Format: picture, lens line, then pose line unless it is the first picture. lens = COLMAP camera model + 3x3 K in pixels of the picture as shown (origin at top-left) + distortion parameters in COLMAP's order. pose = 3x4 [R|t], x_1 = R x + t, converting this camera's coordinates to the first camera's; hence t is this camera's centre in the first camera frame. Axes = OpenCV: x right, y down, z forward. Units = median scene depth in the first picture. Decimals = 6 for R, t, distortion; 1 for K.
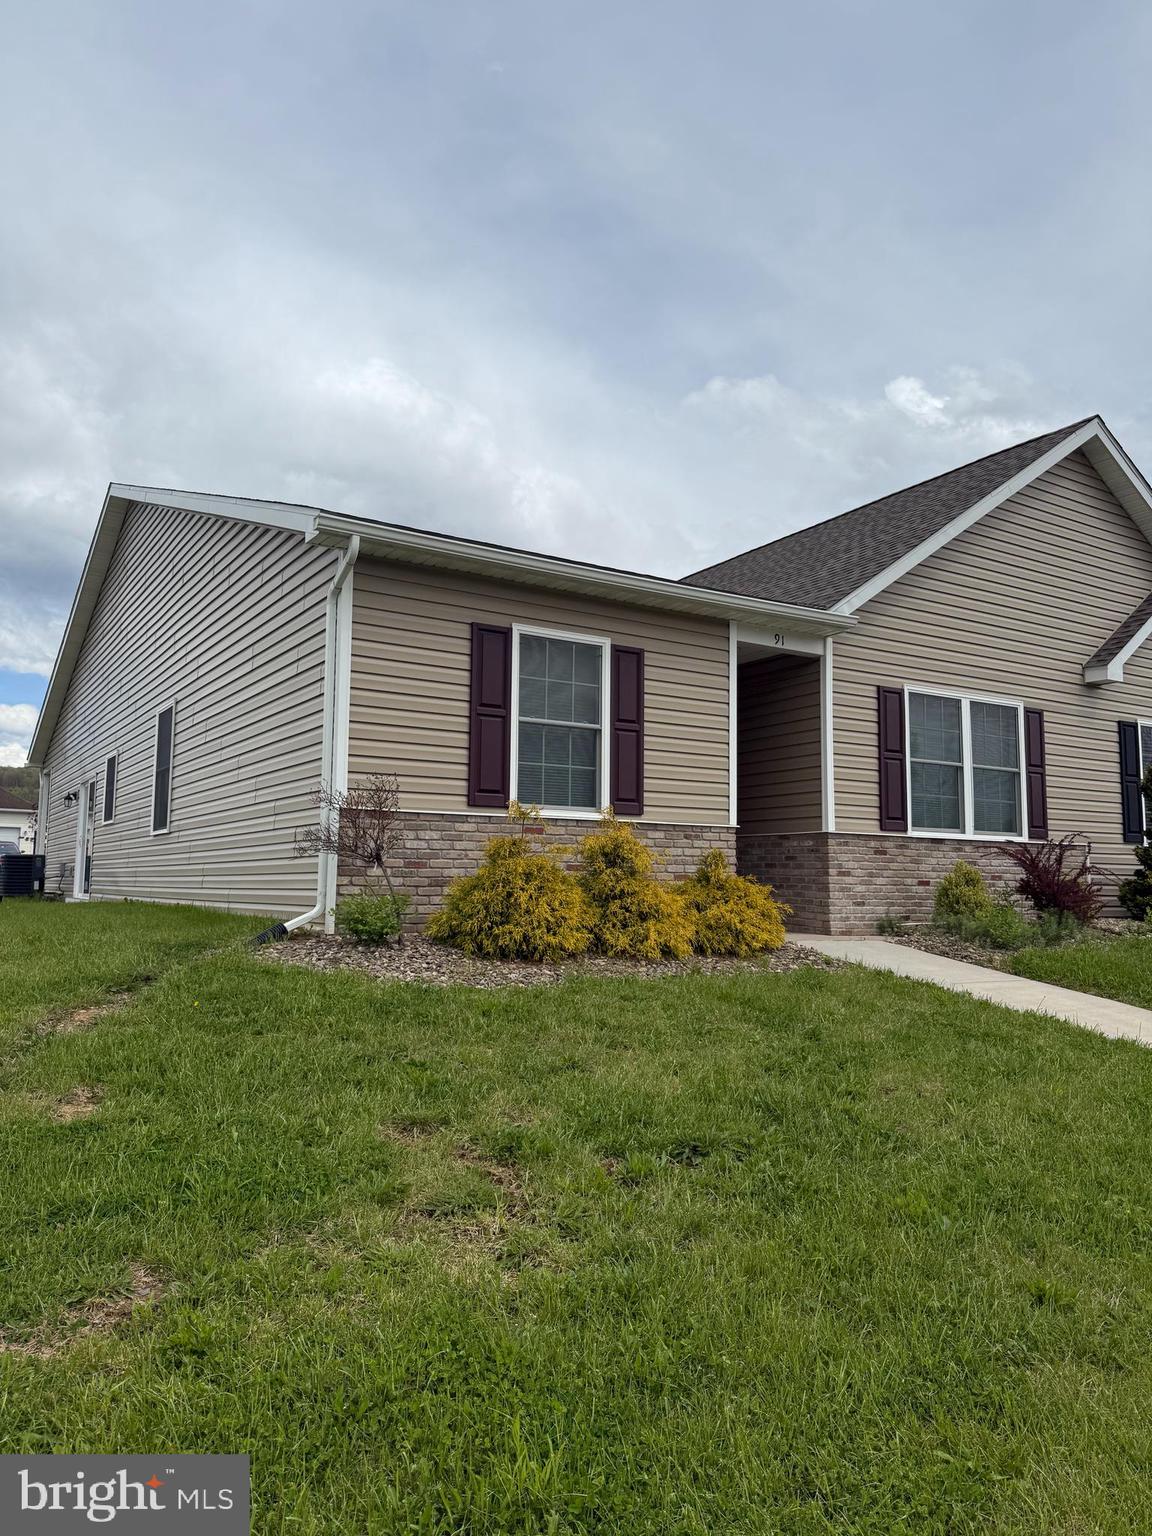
lens RADIAL K [[1054.1, 0, 576.0], [0, 1054.1, 768.0], [0, 0, 1]] dist [0.130227, -0.002103]
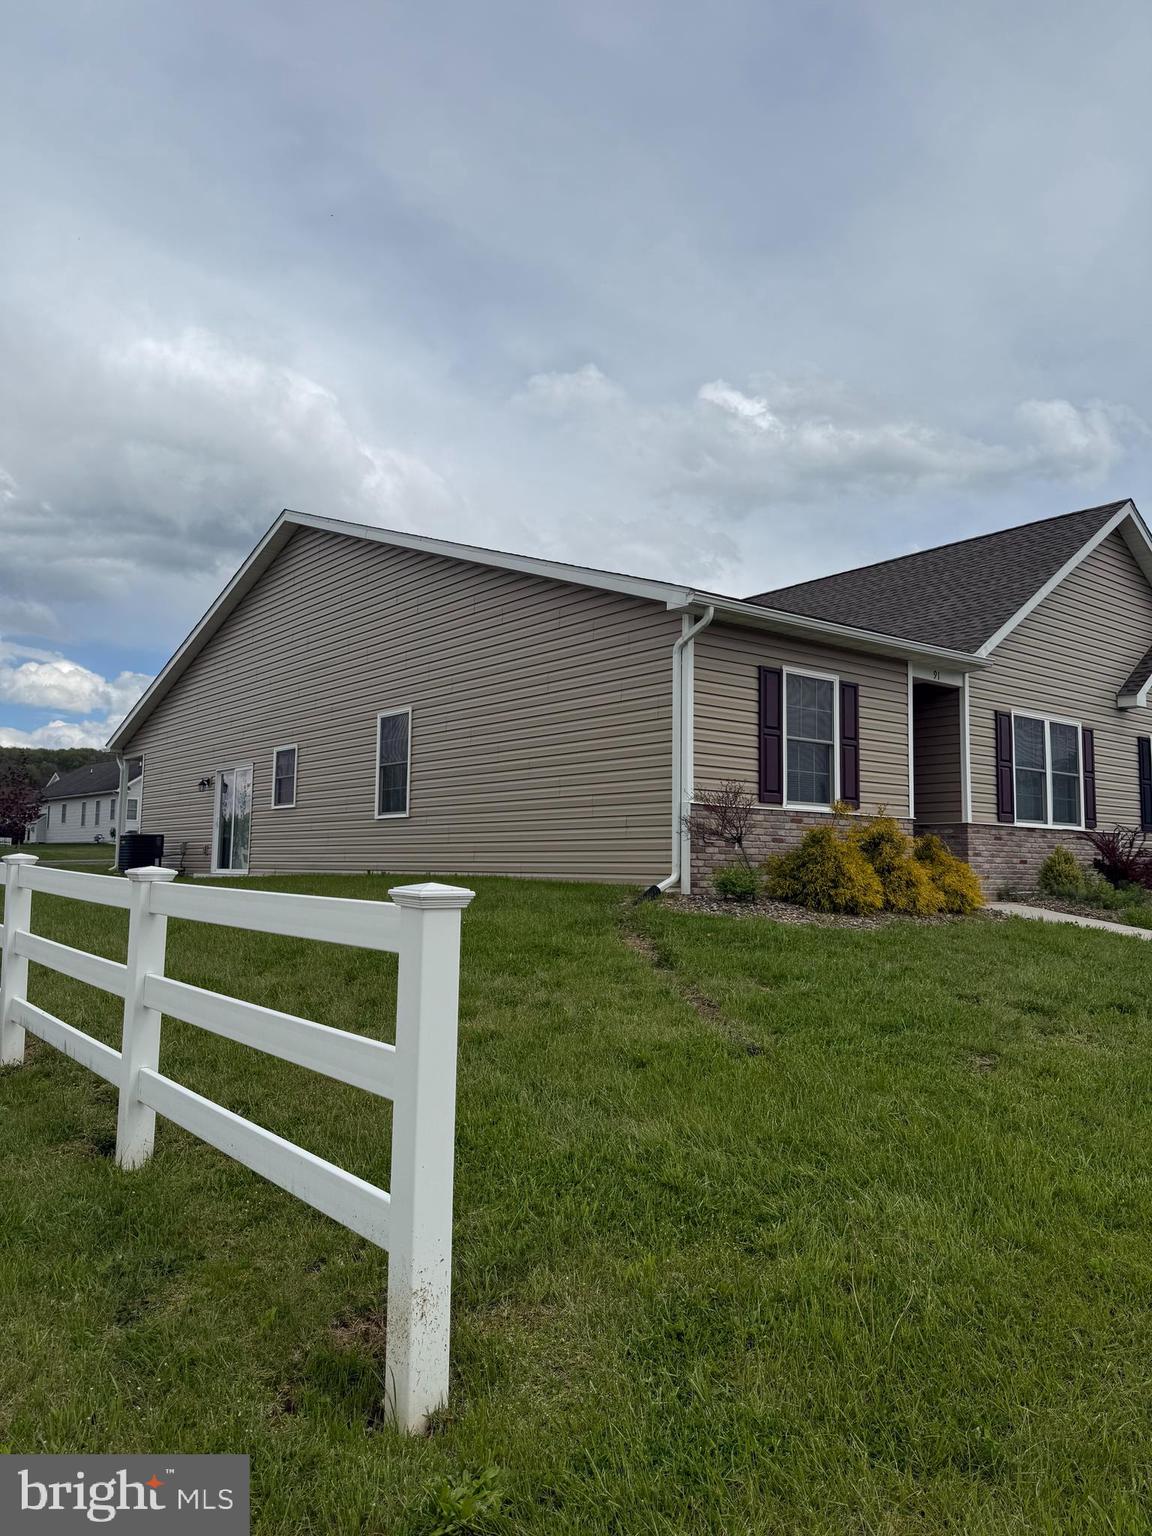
lens RADIAL K [[1065.2, 0, 576.0], [0, 1065.2, 768.0], [0, 0, 1]] dist [0.095277, -0.000137]
pose [[0.993235, 0.013390, 0.115345, -0.393520], [-0.015244, 0.999768, 0.015215, -0.020022], [-0.115114, -0.016870, 0.993209, -0.262243]]
